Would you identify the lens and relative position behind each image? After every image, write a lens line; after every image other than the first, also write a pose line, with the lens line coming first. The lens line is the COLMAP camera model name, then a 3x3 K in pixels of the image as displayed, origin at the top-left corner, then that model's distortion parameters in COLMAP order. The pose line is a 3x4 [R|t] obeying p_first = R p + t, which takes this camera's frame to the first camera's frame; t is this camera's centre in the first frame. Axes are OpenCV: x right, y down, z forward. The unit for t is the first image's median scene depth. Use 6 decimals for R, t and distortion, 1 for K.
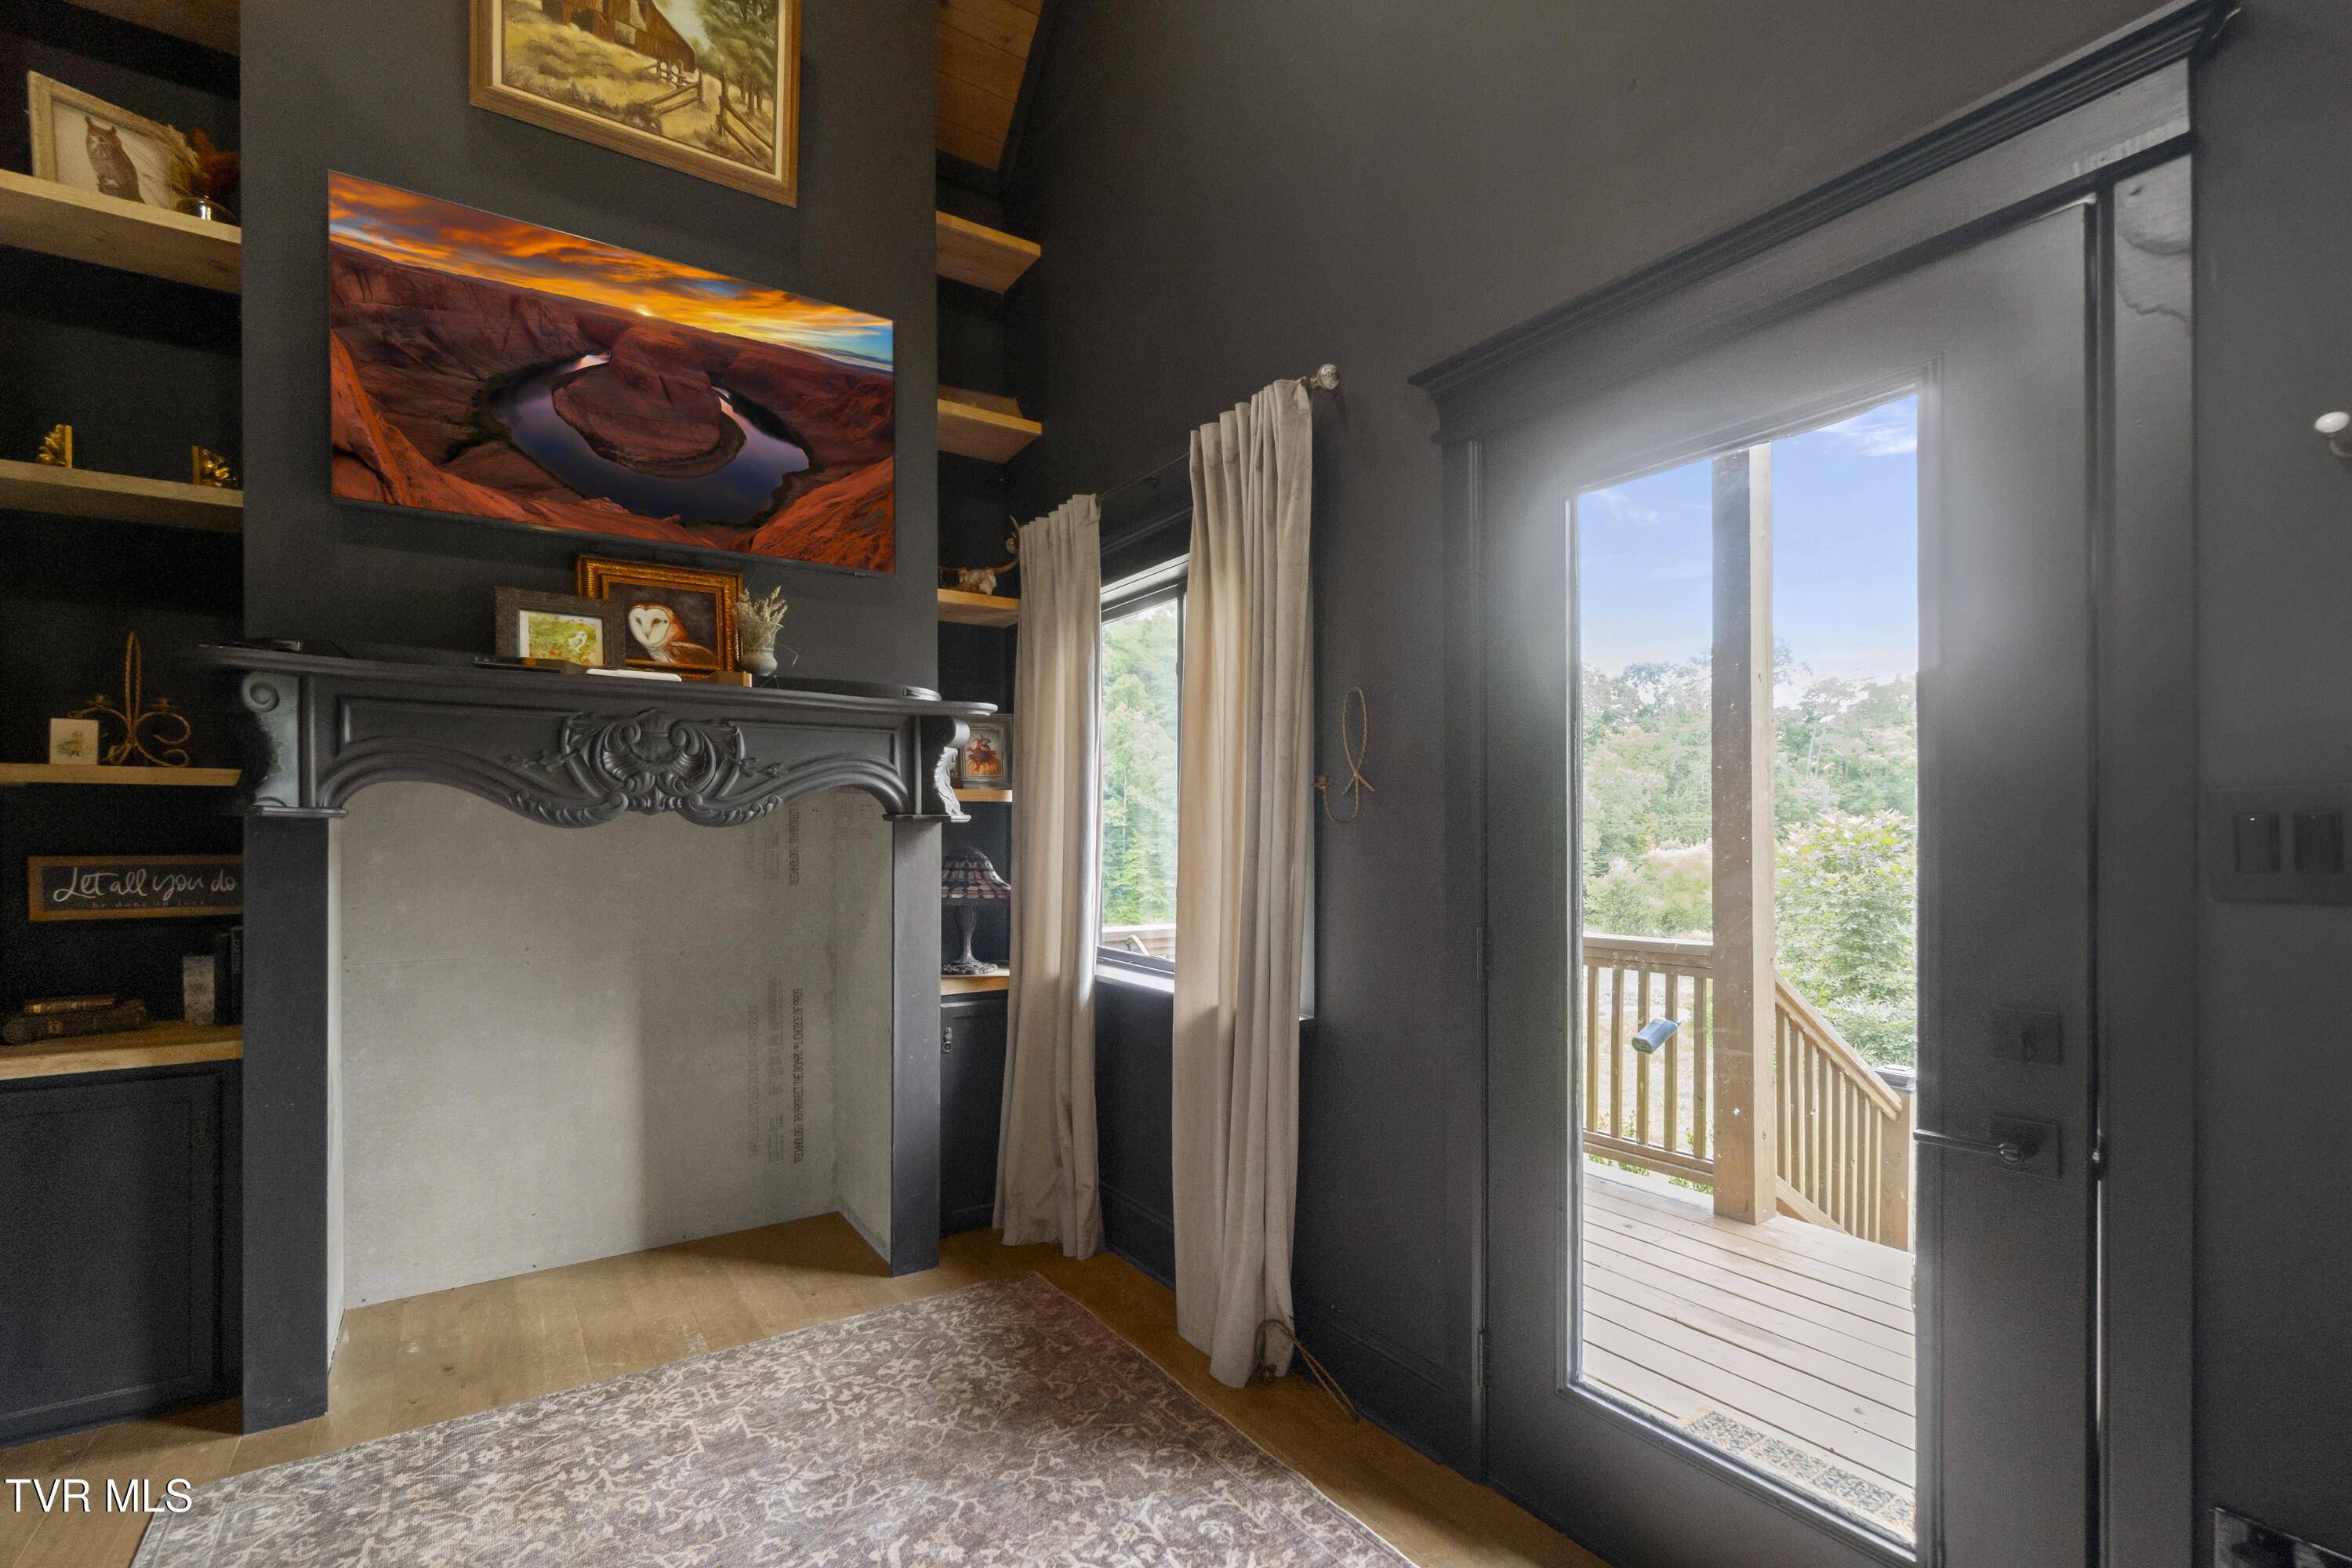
lens RADIAL K [[1036.2, 0, 1175.4], [0, 1036.2, 845.9], [0, 0, 1]] dist [-0.007126, -0.000050]
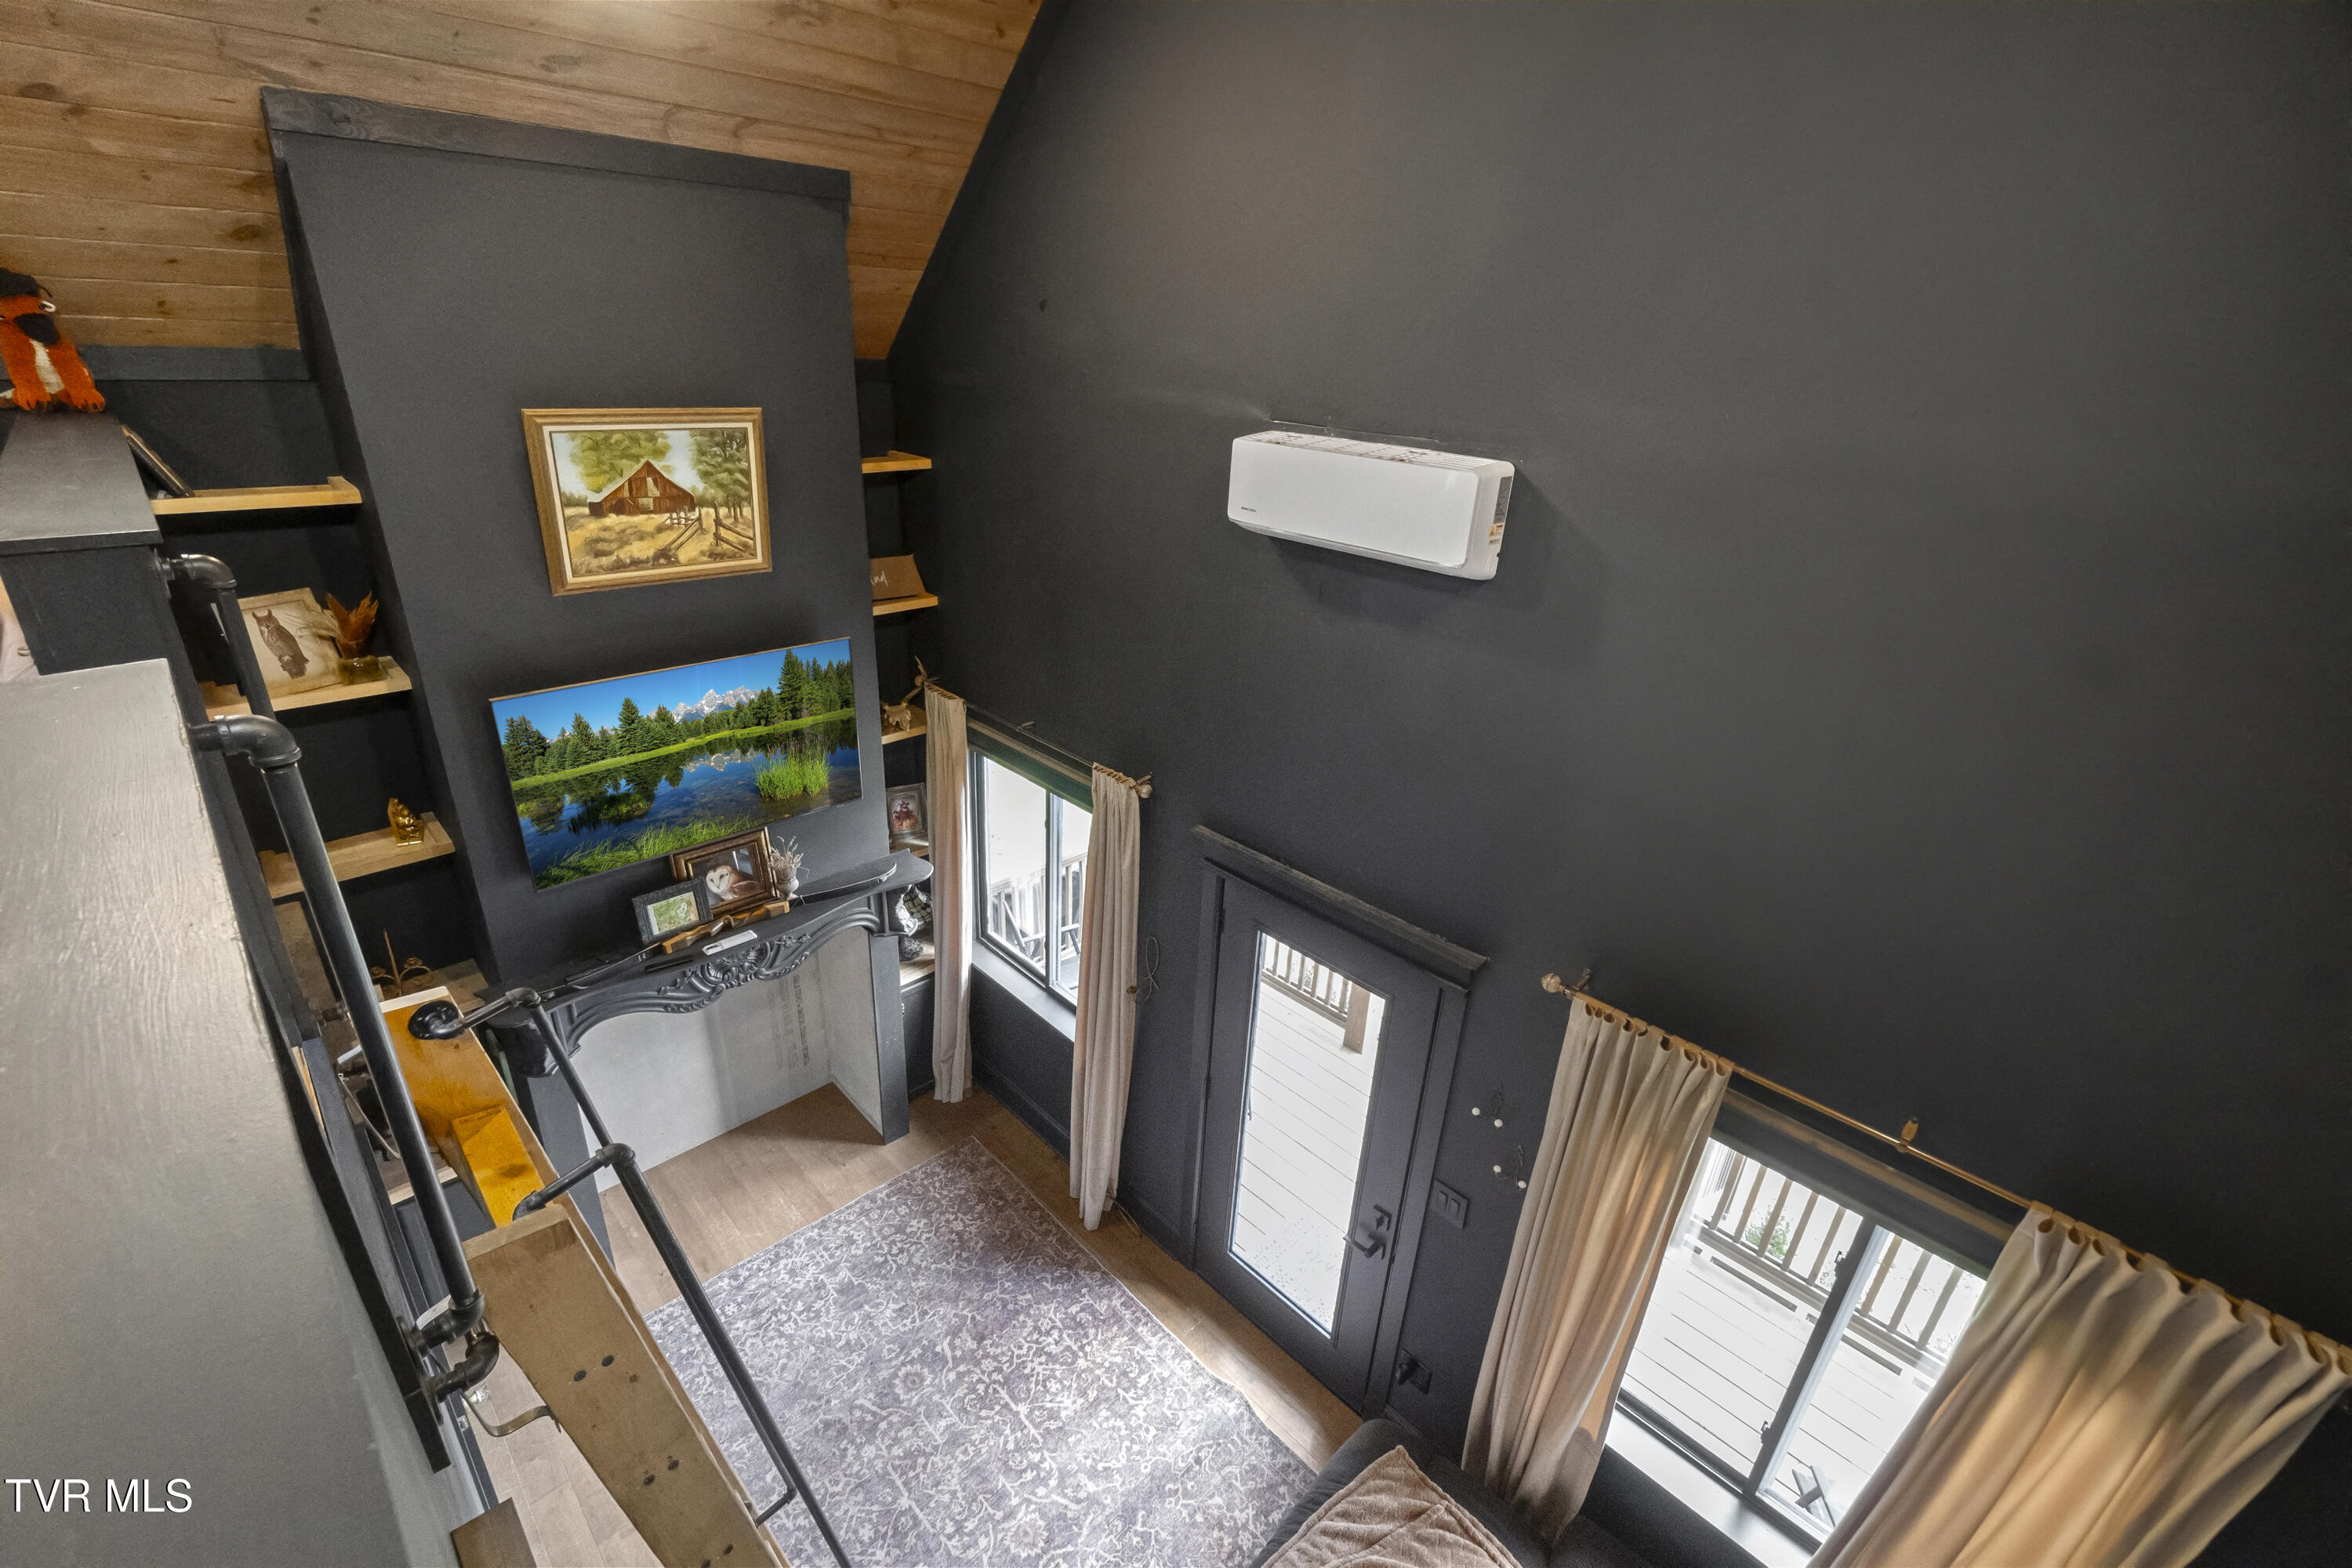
lens RADIAL K [[980.1, 0, 1188.4], [0, 980.1, 748.6], [0, 0, 1]] dist [-0.067839, 0.021233]
pose [[0.983523, -0.023586, 0.179239, -0.062870], [-0.044390, 0.929593, 0.365904, -0.973747], [-0.175249, -0.367831, 0.913229, -0.397532]]
